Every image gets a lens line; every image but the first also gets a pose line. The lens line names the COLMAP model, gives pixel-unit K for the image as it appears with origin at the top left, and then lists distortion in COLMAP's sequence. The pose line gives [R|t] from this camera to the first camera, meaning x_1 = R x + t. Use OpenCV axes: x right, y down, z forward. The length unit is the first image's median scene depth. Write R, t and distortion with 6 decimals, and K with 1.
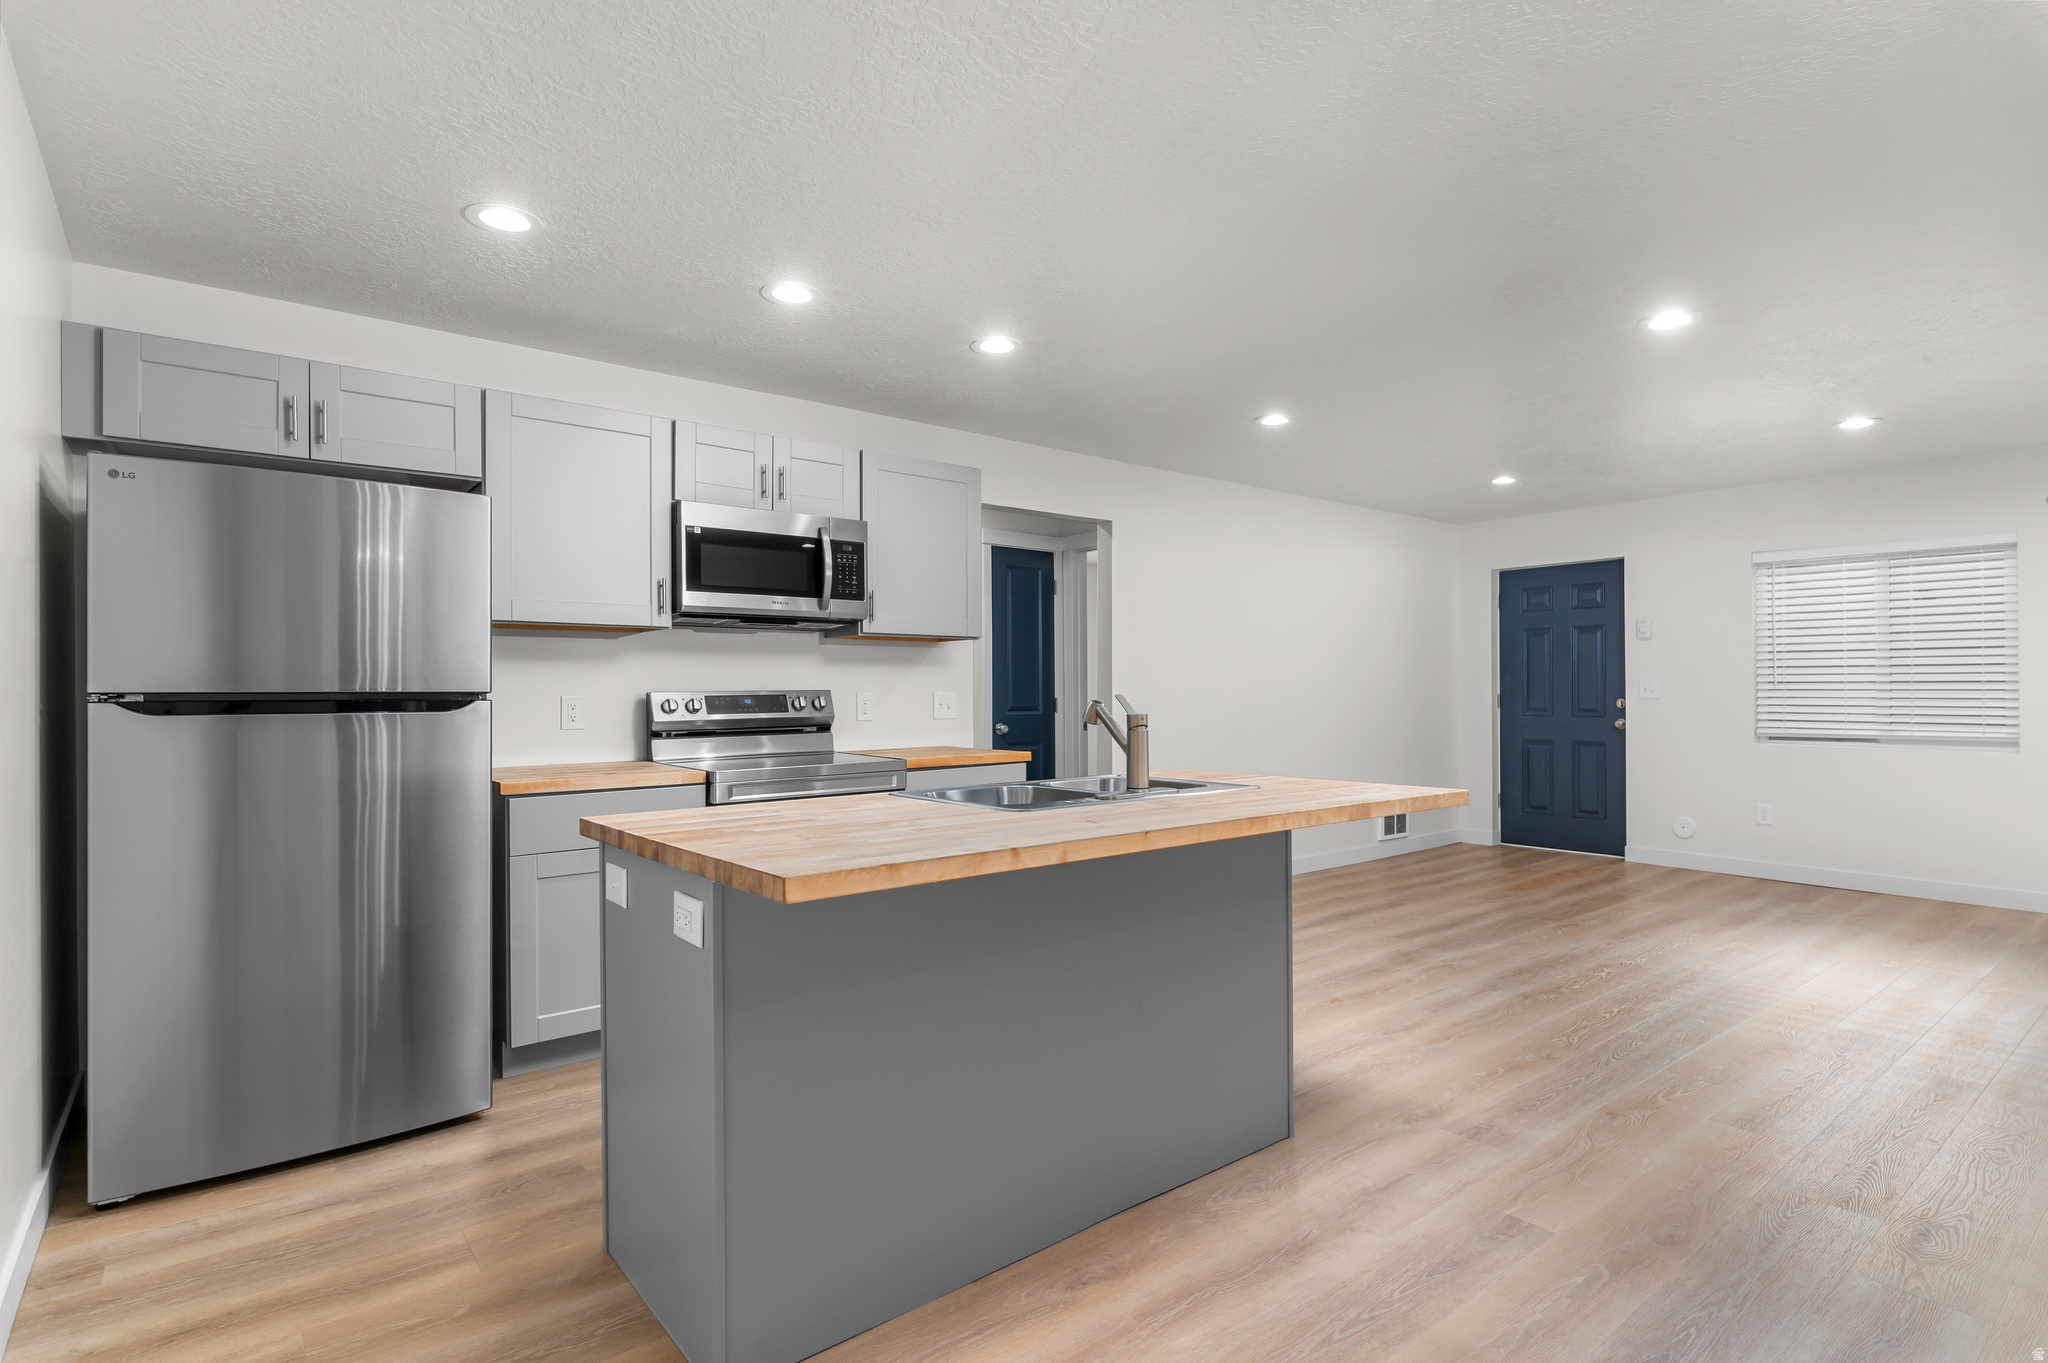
lens RADIAL K [[1024.5, 0, 1033.4], [0, 1024.5, 691.4], [0, 0, 1]] dist [-0.001133, -0.000300]
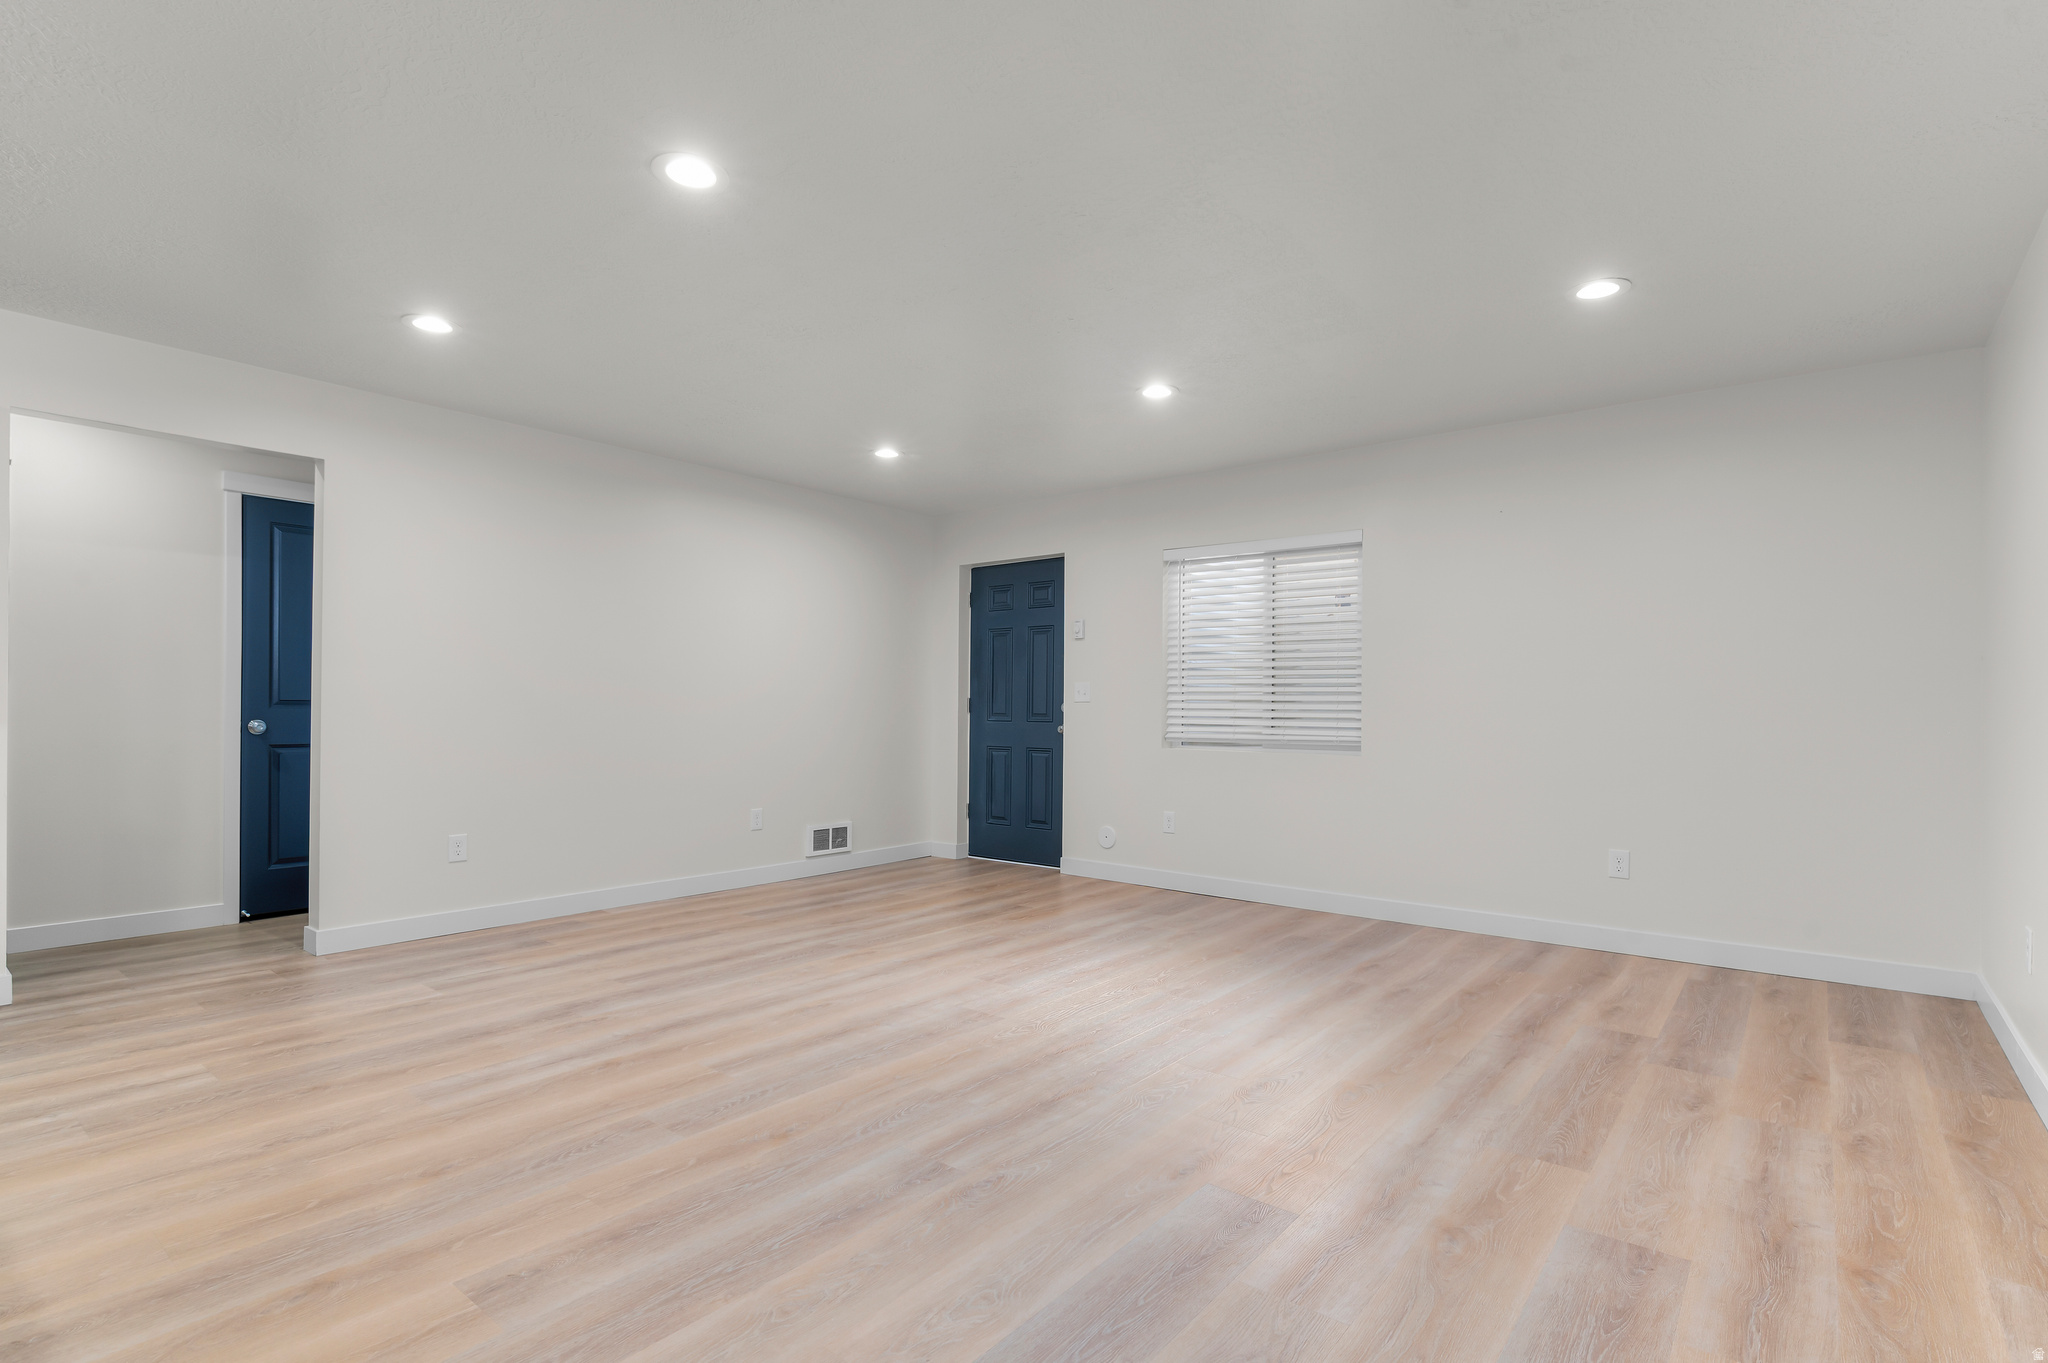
lens RADIAL K [[979.1, 0, 1034.1], [0, 979.1, 708.1], [0, 0, 1]] dist [-0.001397, 0.000000]
pose [[0.977250, 0.011090, 0.211801, 0.422260], [-0.010532, 0.999937, -0.003766, 0.019189], [-0.211830, 0.001450, 0.977305, 0.140187]]
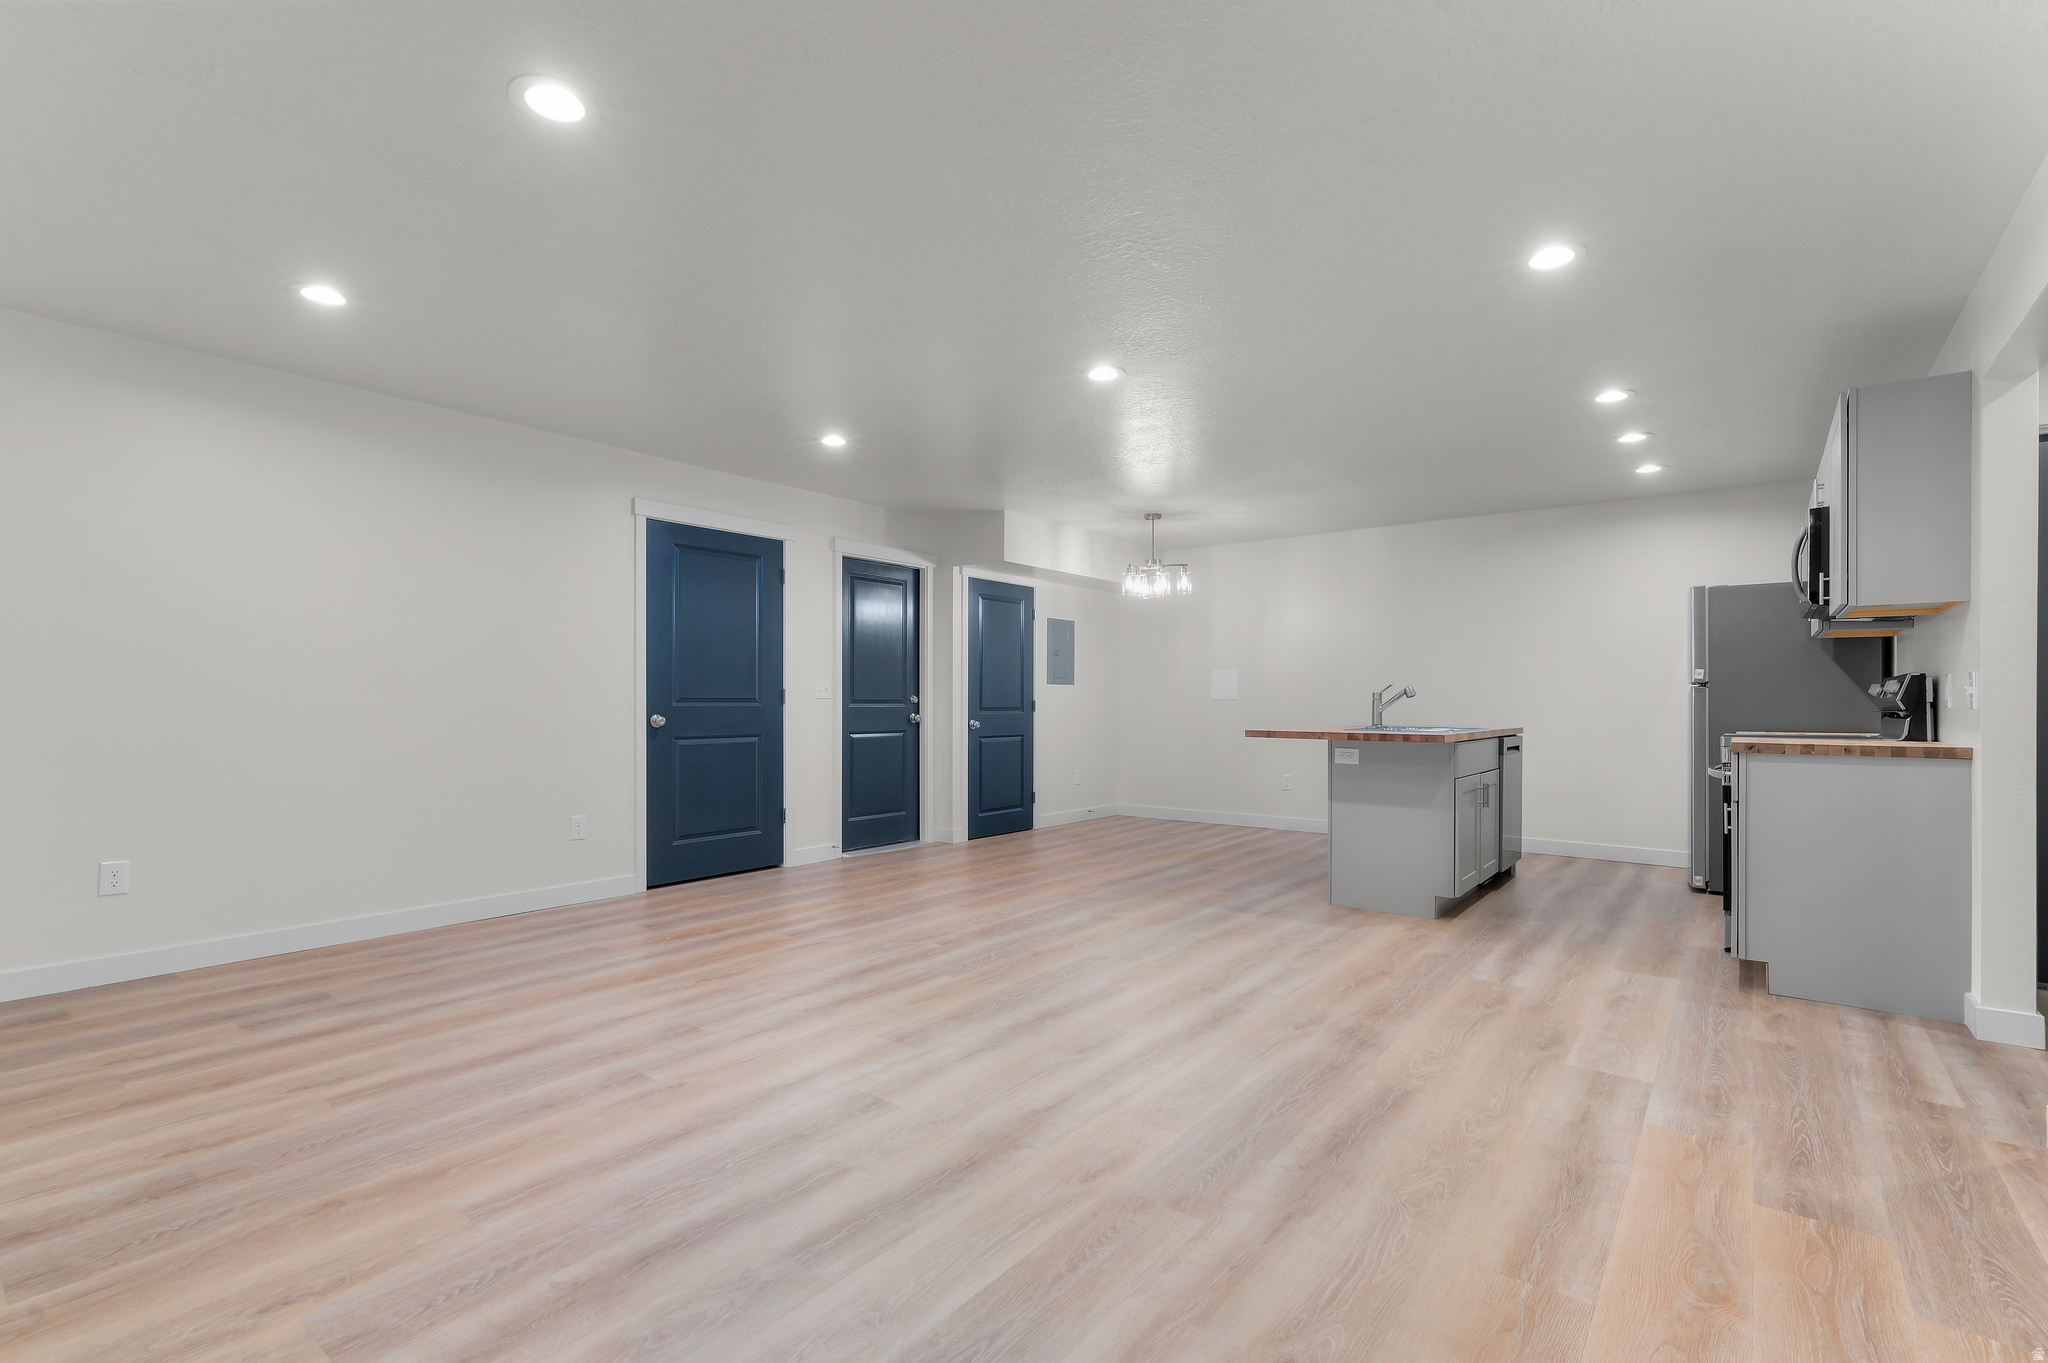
lens RADIAL K [[925.5, 0, 1041.9], [0, 925.5, 694.9], [0, 0, 1]] dist [0.002155, 0.000273]
pose [[-0.973003, -0.000458, -0.230791, 0.556737], [0.000749, 0.999986, -0.005143, 0.016292], [0.230790, -0.005177, -0.972990, 1.206149]]
